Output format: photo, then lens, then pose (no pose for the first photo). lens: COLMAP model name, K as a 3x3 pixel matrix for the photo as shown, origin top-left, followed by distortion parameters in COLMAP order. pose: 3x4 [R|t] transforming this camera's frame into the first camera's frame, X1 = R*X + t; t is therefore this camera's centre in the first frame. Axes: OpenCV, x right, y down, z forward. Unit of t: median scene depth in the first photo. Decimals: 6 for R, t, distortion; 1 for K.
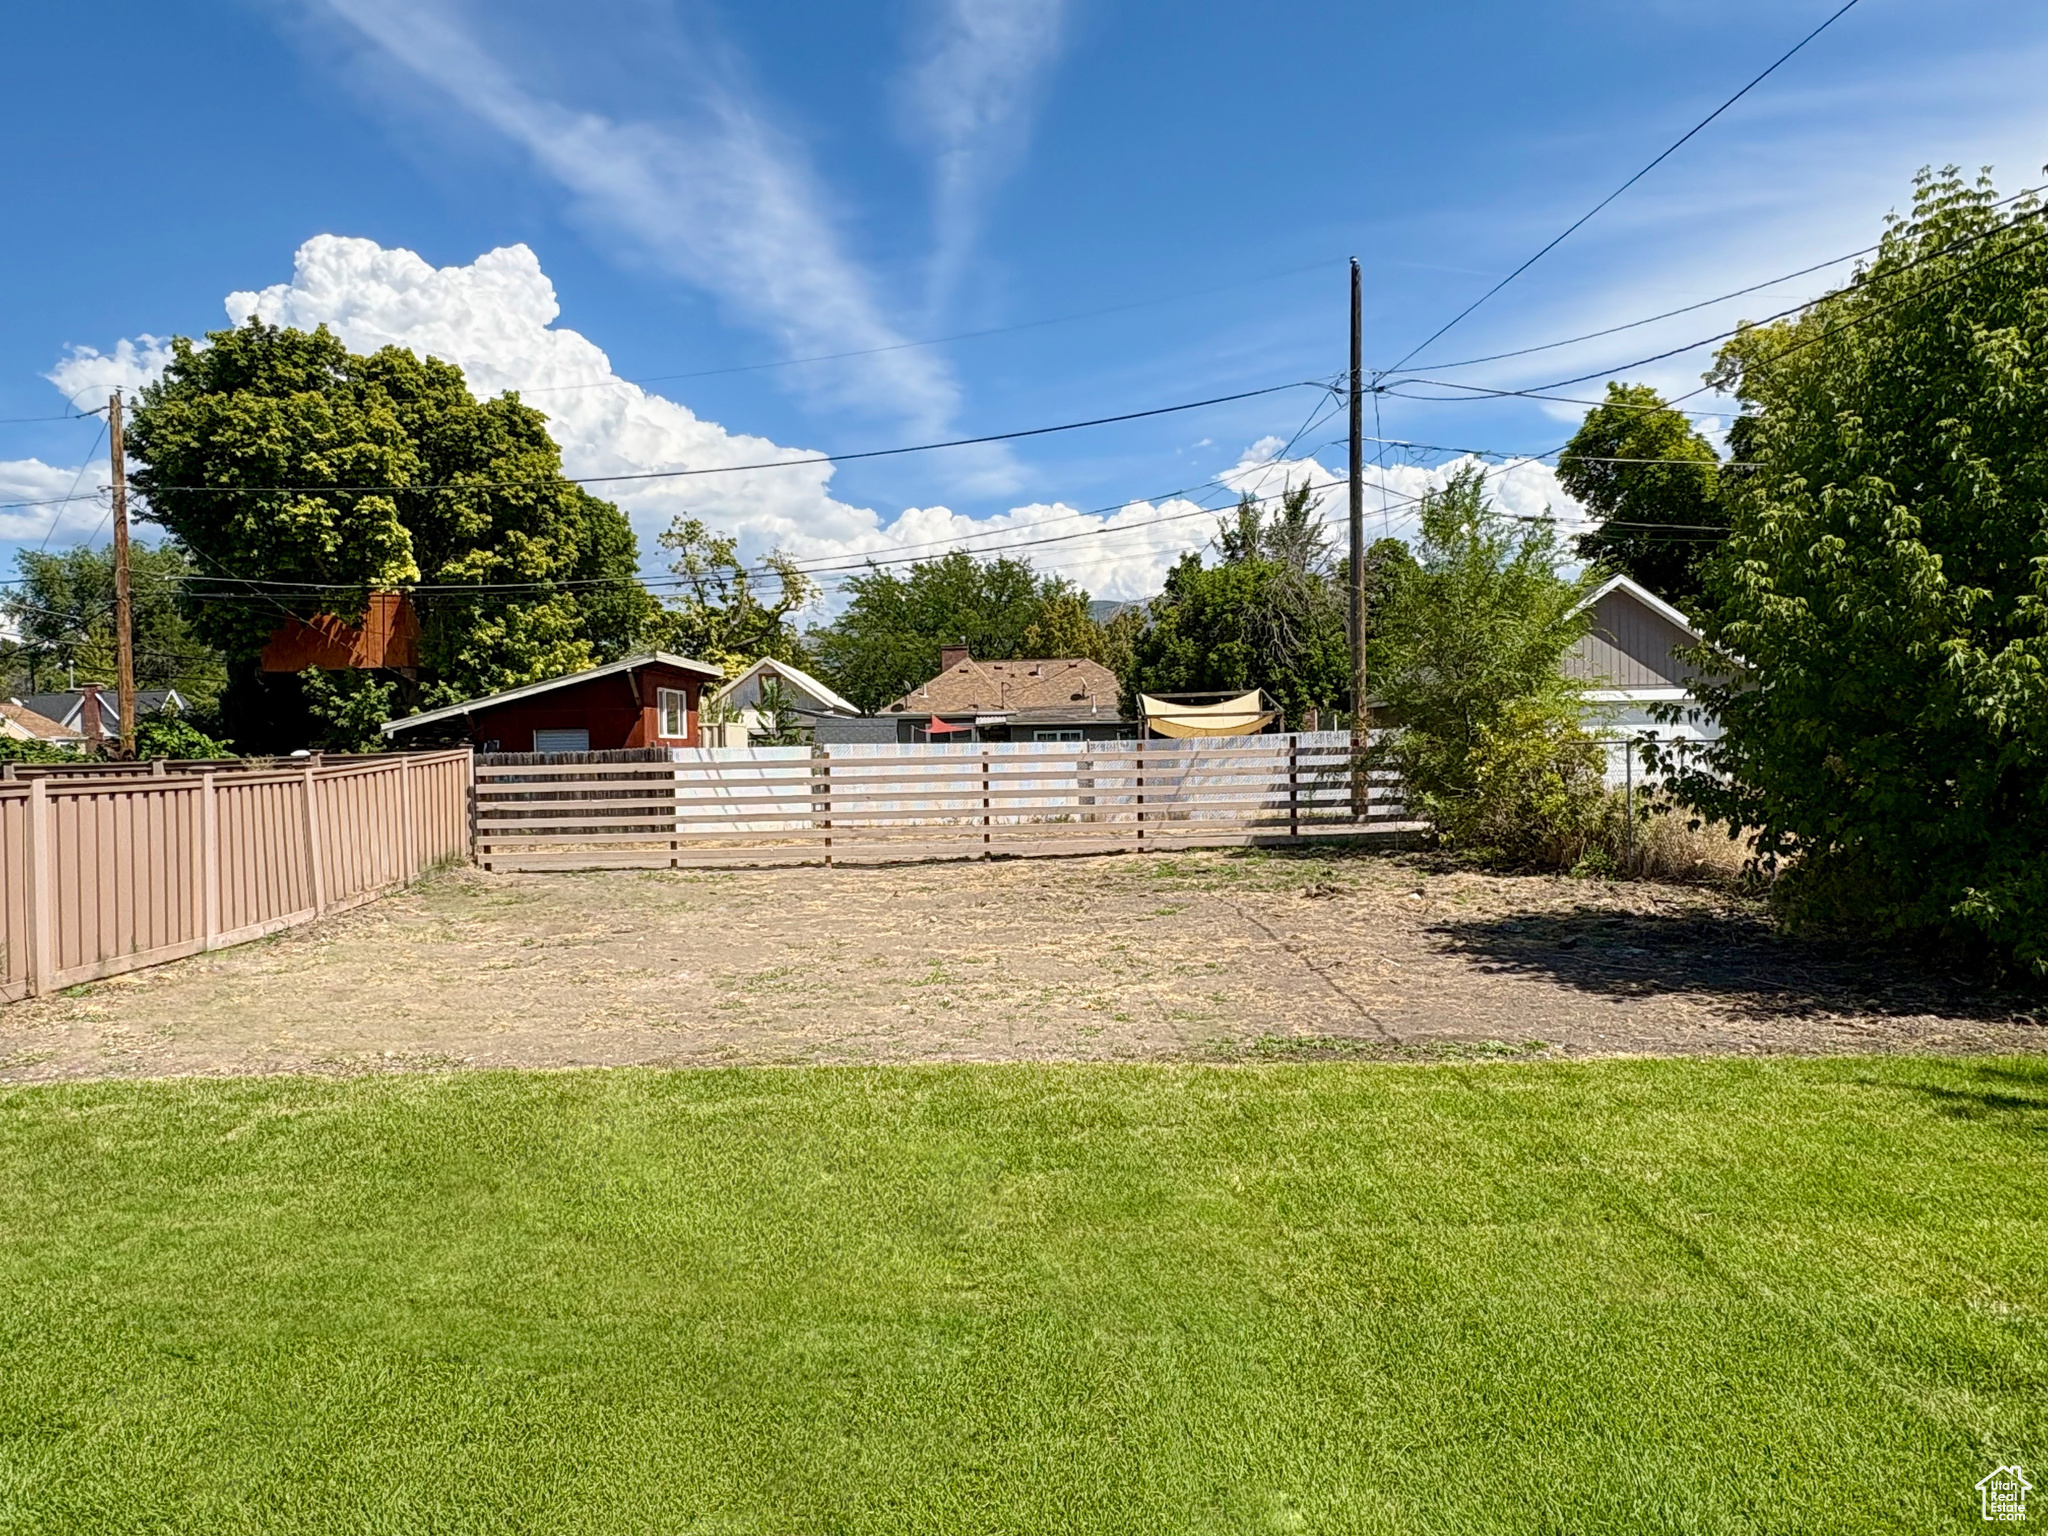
lens RADIAL K [[1297.1, 0, 1021.7], [0, 1297.1, 773.7], [0, 0, 1]] dist [-0.000980, 0.004752]
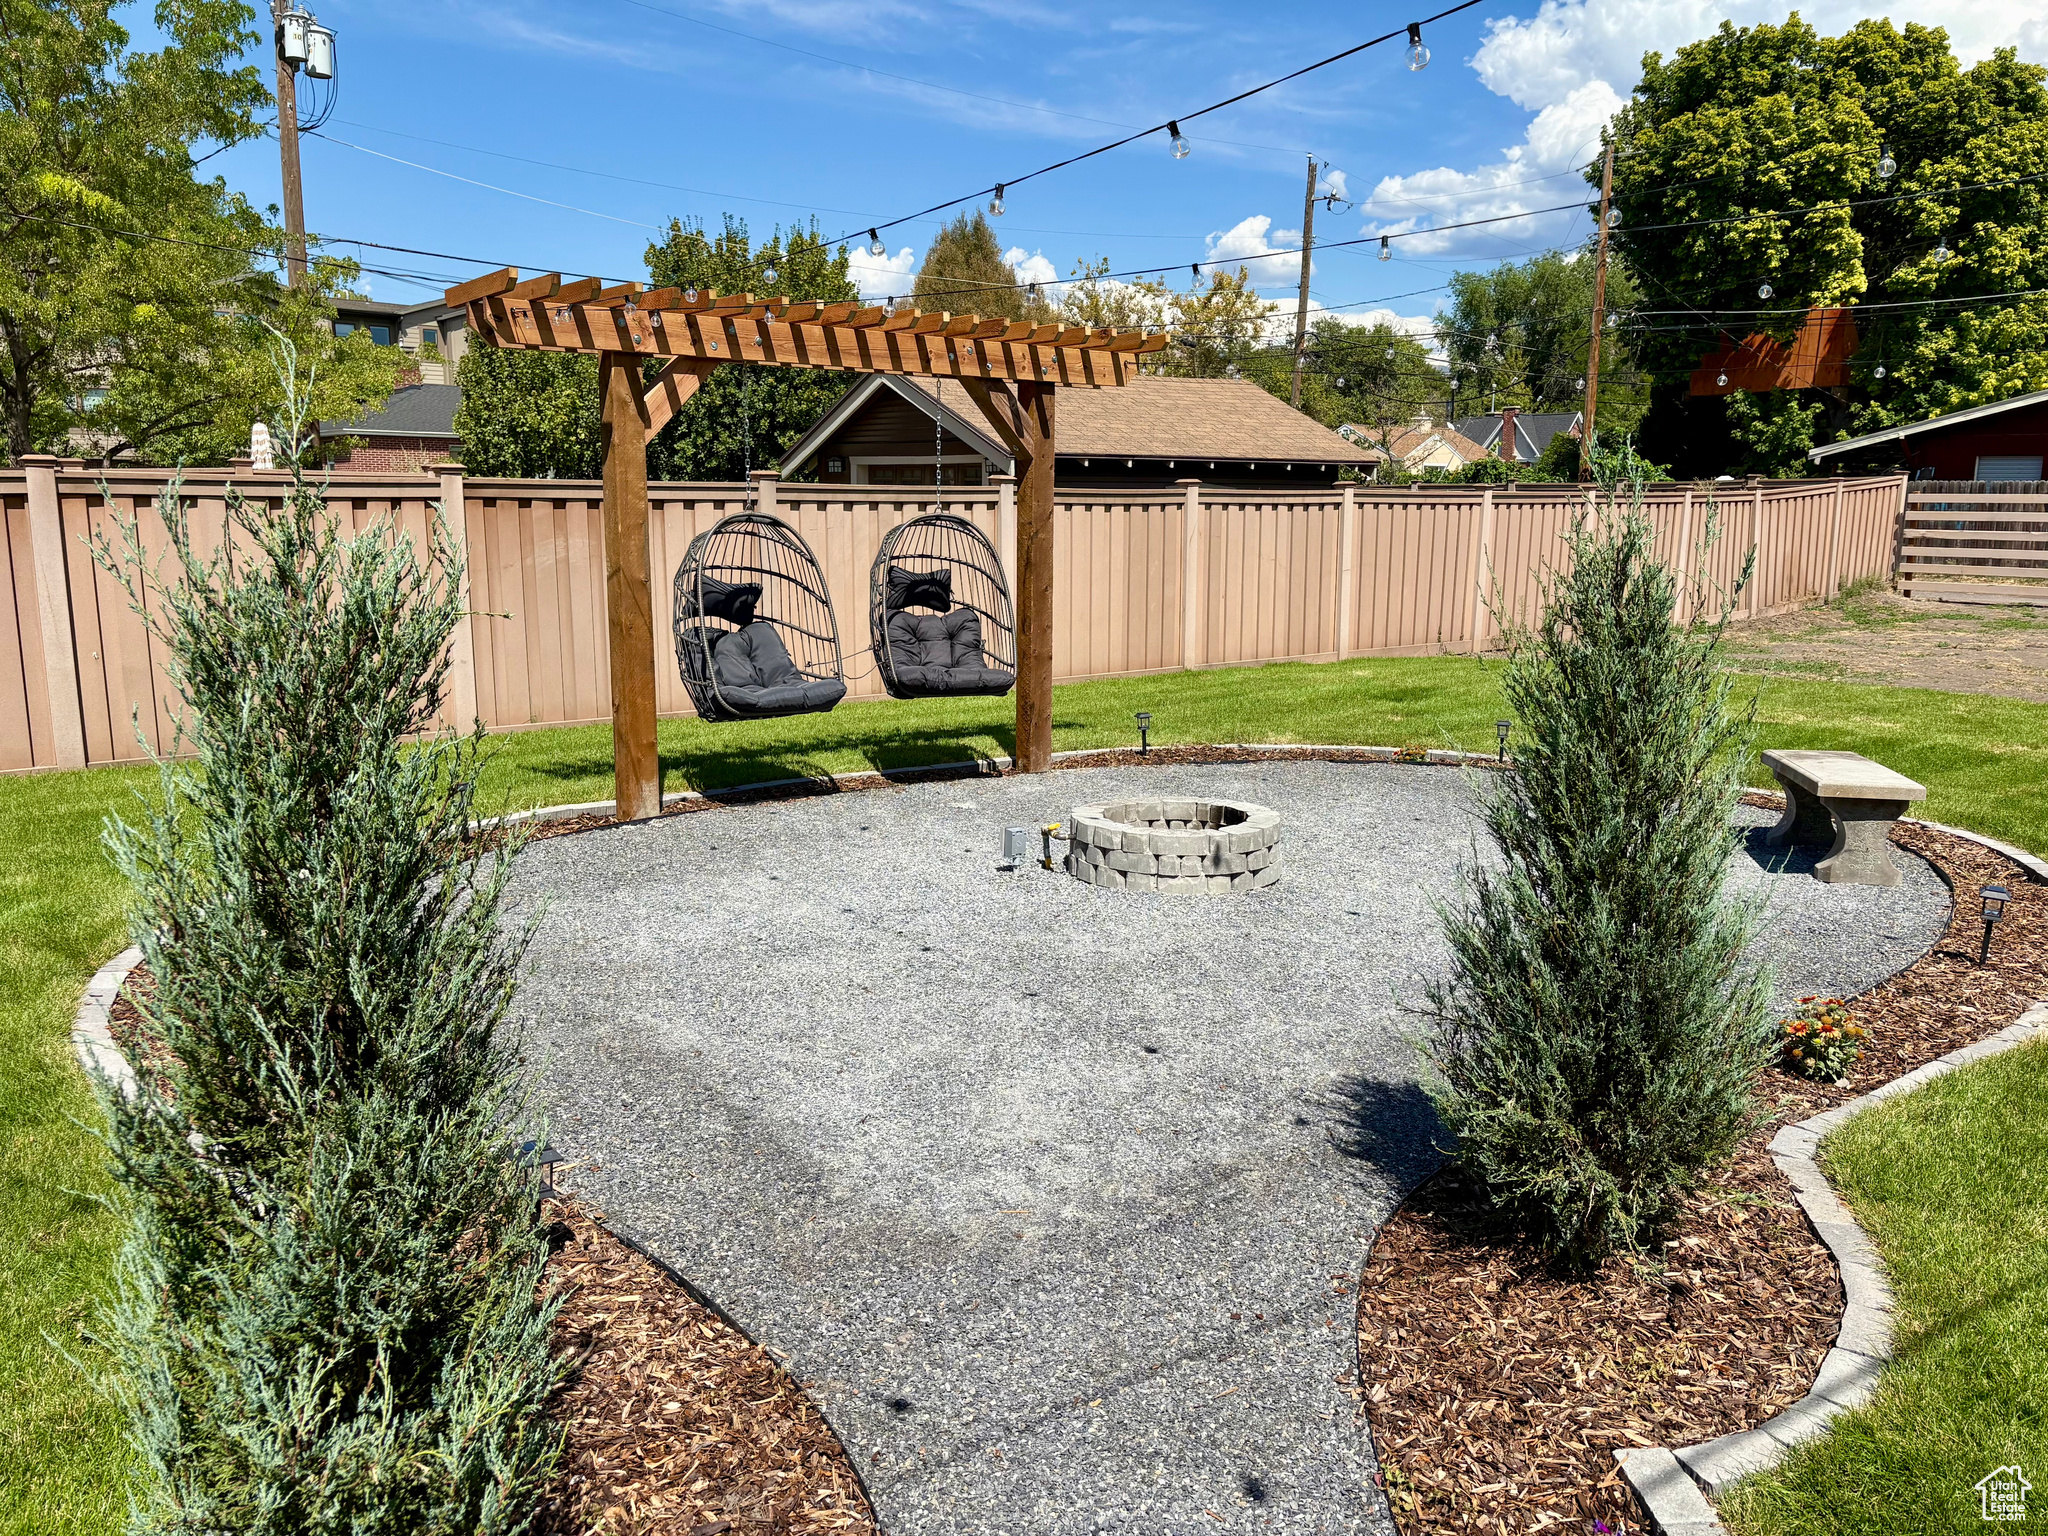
lens RADIAL K [[1561.0, 0, 1027.4], [0, 1561.0, 780.5], [0, 0, 1]] dist [0.049664, -0.051662]
pose [[0.627699, 0.164952, -0.760779, 0.072923], [-0.033701, 0.982134, 0.185141, 0.005739], [0.777726, -0.090574, 0.622044, -0.192014]]
